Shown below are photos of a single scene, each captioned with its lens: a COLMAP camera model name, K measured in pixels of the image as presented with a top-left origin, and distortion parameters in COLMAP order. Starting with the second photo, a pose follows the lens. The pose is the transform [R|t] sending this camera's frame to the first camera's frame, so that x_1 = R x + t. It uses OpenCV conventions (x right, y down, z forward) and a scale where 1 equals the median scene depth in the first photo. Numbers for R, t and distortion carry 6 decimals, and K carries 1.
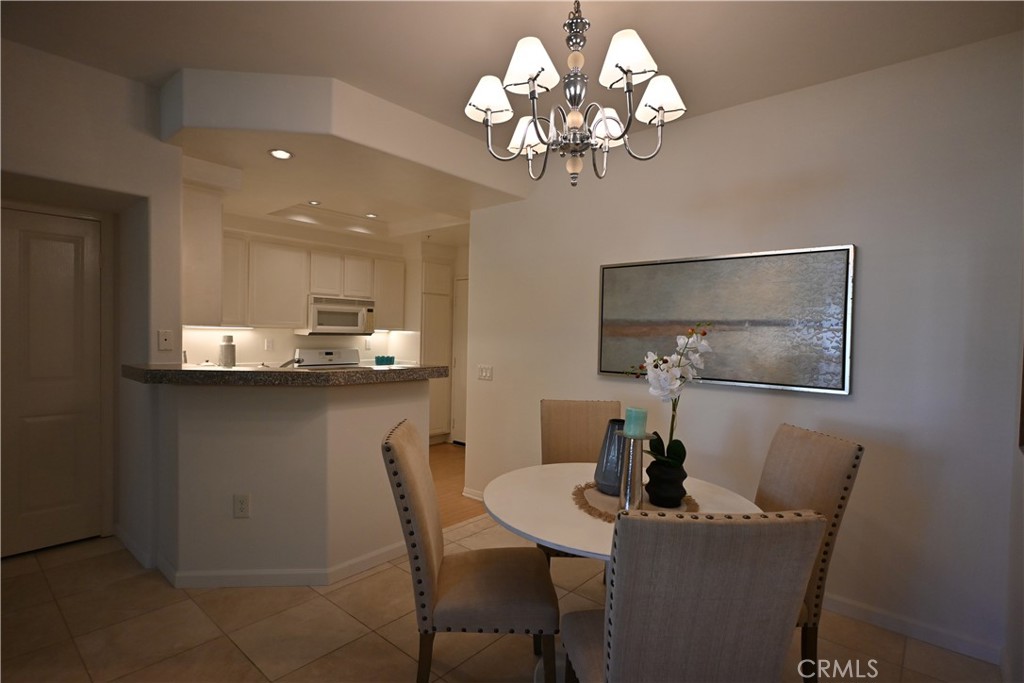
lens RADIAL K [[503.1, 0, 511.0], [0, 503.1, 343.5], [0, 0, 1]] dist [-0.003839, 0.001159]
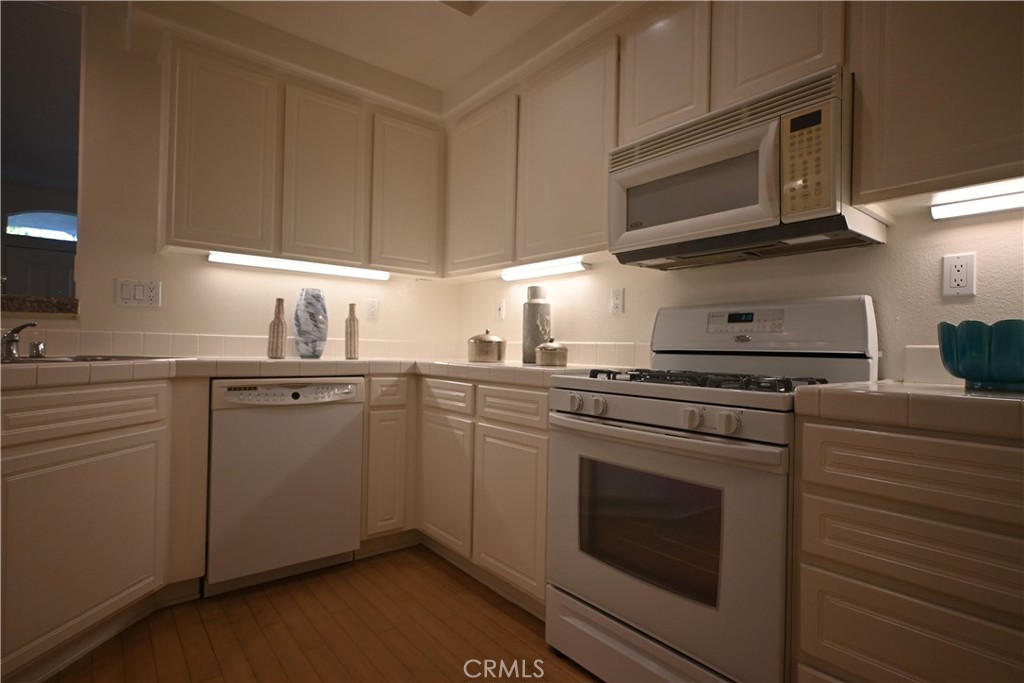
lens RADIAL K [[514.1, 0, 509.3], [0, 514.1, 343.4], [0, 0, 1]] dist [-0.001145, 0.001162]
pose [[-0.182233, -0.036310, -0.982585, -0.026580], [-0.045602, 0.998555, -0.028443, 0.060580], [0.982197, 0.039625, -0.183625, 1.076738]]
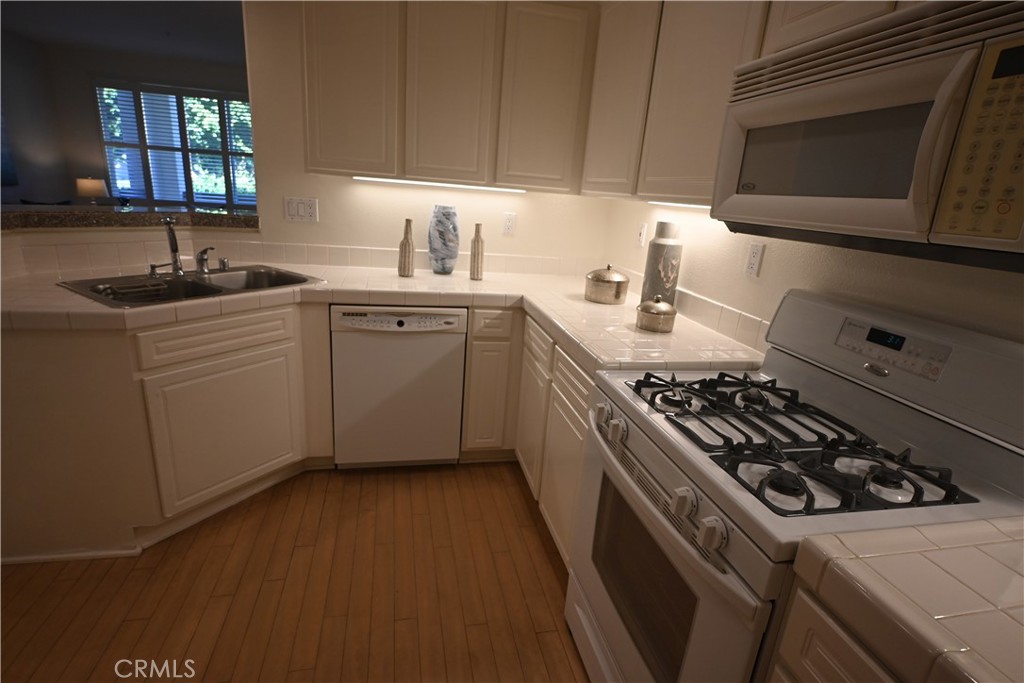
lens RADIAL K [[503.1, 0, 511.0], [0, 503.1, 343.5], [0, 0, 1]] dist [-0.003839, 0.001159]
pose [[-0.595617, 0.168346, -0.785430, -0.118146], [-0.105168, 0.953033, 0.284022, -0.025374], [0.796354, 0.251771, -0.549938, 1.162414]]
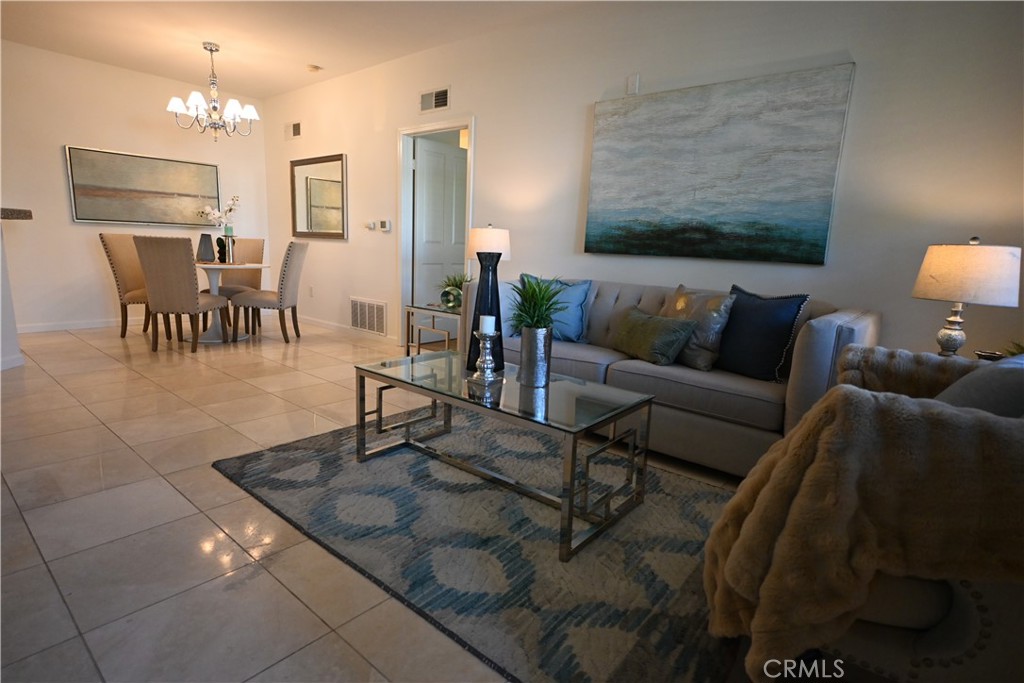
lens RADIAL K [[529.9, 0, 510.8], [0, 529.9, 343.9], [0, 0, 1]] dist [-0.001258, 0.001332]
pose [[-0.003505, -0.206591, 0.978421, -1.031822], [-0.019163, 0.978261, 0.206489, 0.048352], [-0.999810, -0.018026, -0.007388, -0.211464]]
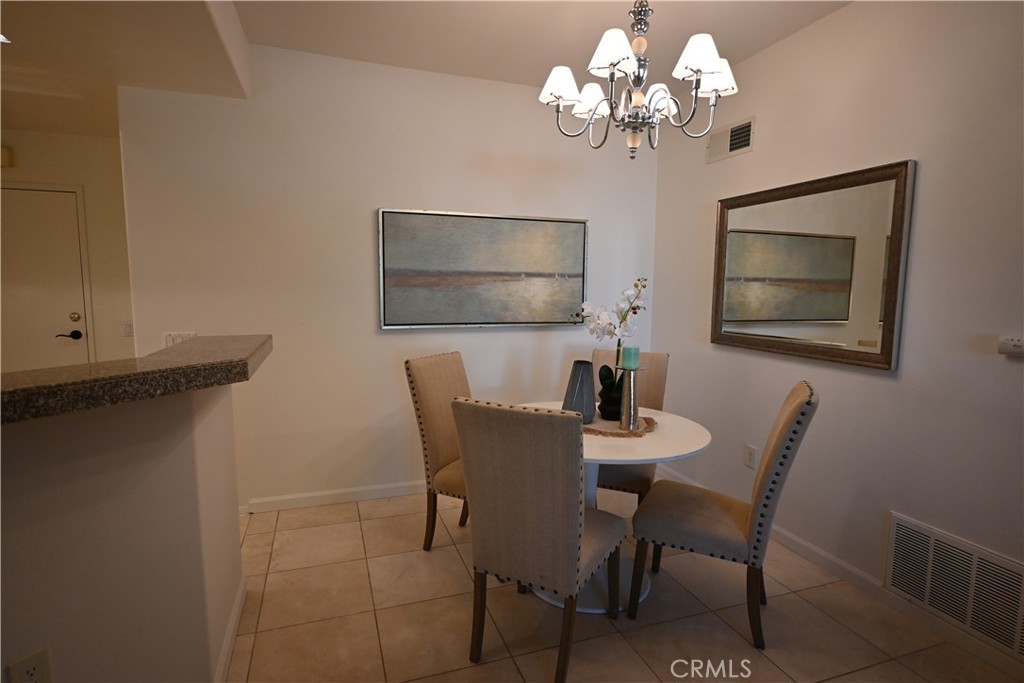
lens RADIAL K [[529.9, 0, 510.8], [0, 529.9, 343.9], [0, 0, 1]] dist [-0.001258, 0.001332]
pose [[0.496718, -0.109983, 0.860915, -0.388192], [0.016955, 0.992979, 0.117072, -0.014483], [-0.867747, -0.043555, 0.495095, 0.221386]]
